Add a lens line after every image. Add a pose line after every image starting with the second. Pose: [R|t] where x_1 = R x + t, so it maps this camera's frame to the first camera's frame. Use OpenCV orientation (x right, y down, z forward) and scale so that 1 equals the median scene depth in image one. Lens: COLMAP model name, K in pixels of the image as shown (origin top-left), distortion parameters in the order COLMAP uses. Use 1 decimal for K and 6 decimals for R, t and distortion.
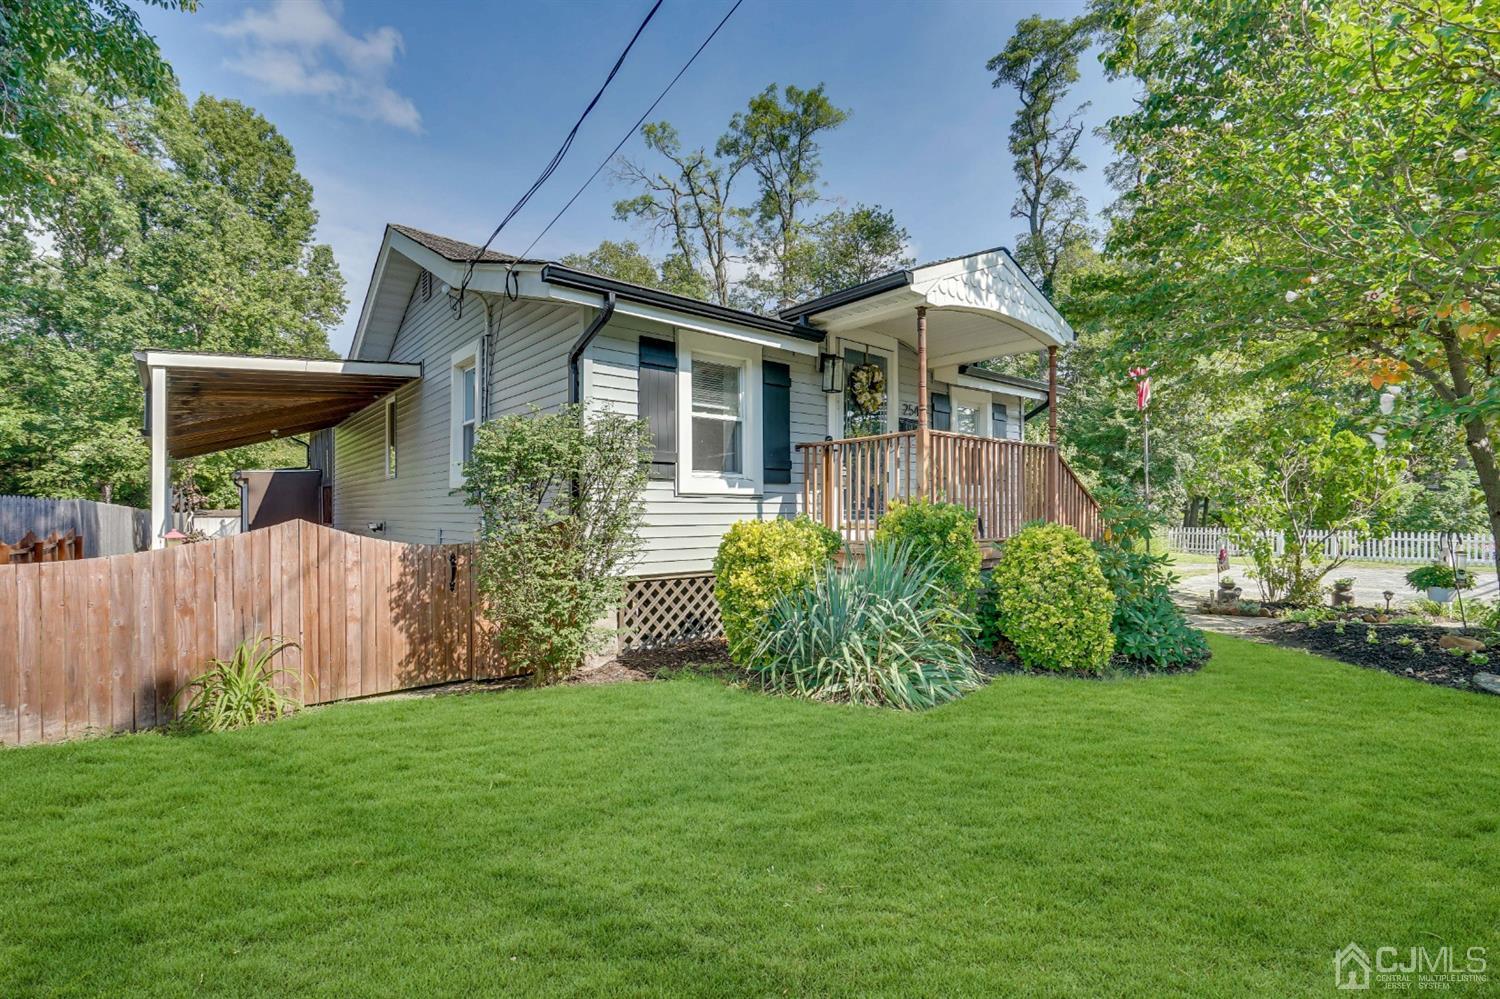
lens RADIAL K [[682.9, 0, 753.5], [0, 682.9, 505.9], [0, 0, 1]] dist [-0.007069, 0.001565]
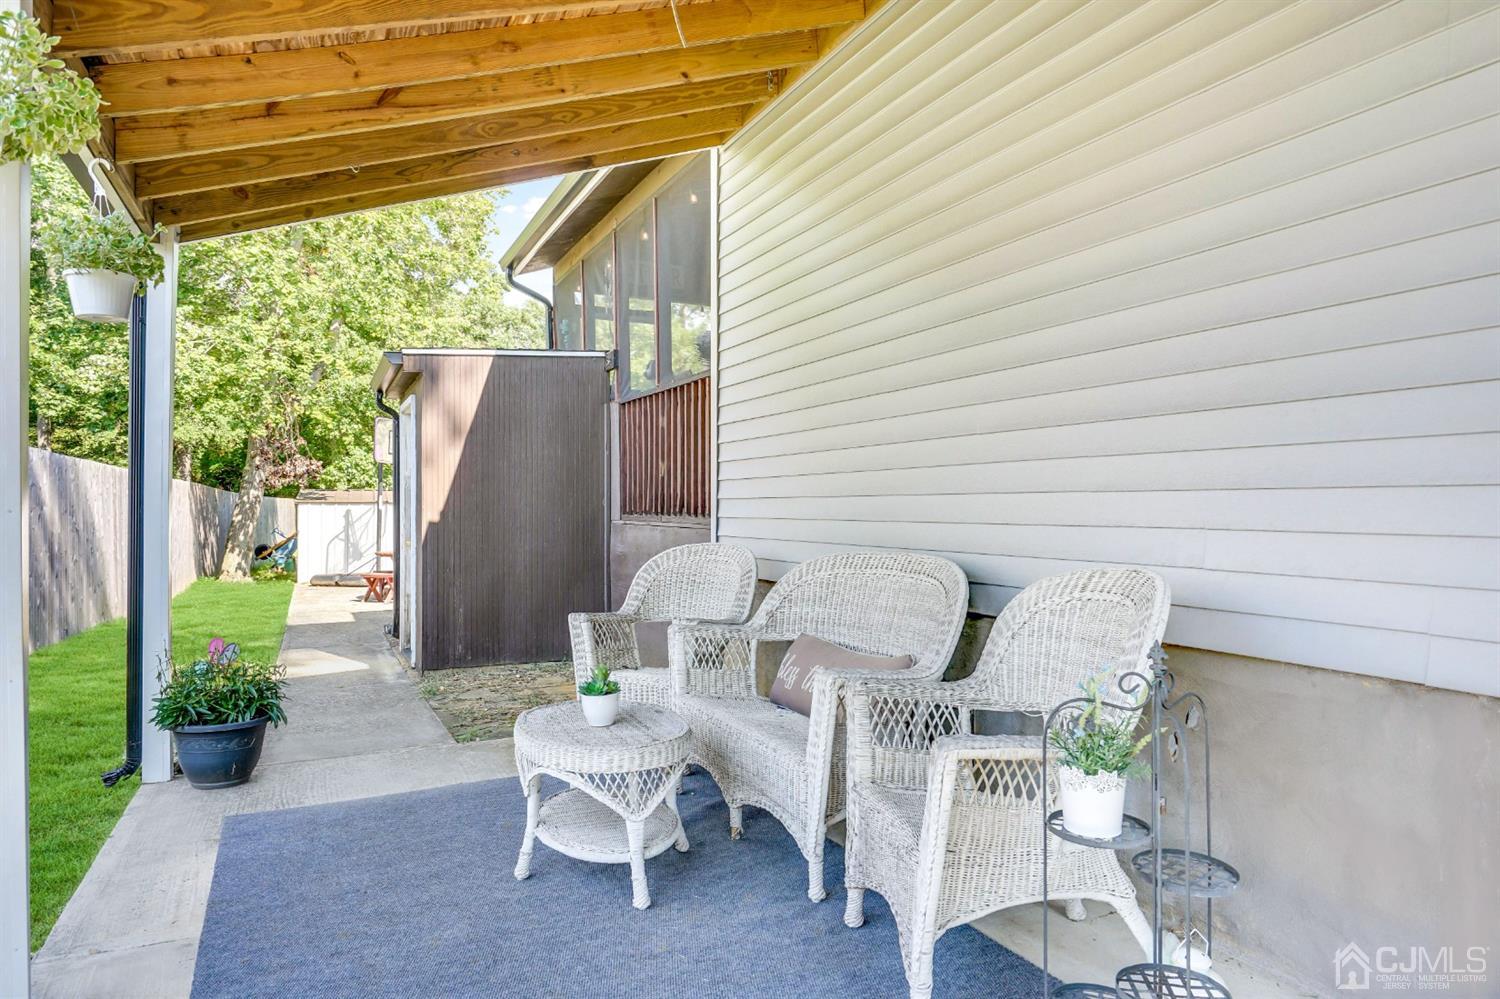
lens RADIAL K [[1010.3, 0, 747.7], [0, 1010.3, 500.5], [0, 0, 1]] dist [-0.003320, -0.000378]
pose [[0.961051, -0.000677, -0.276369, -0.346867], [0.002625, 0.999974, 0.006681, 0.011899], [0.276357, -0.007146, 0.961028, 0.437249]]
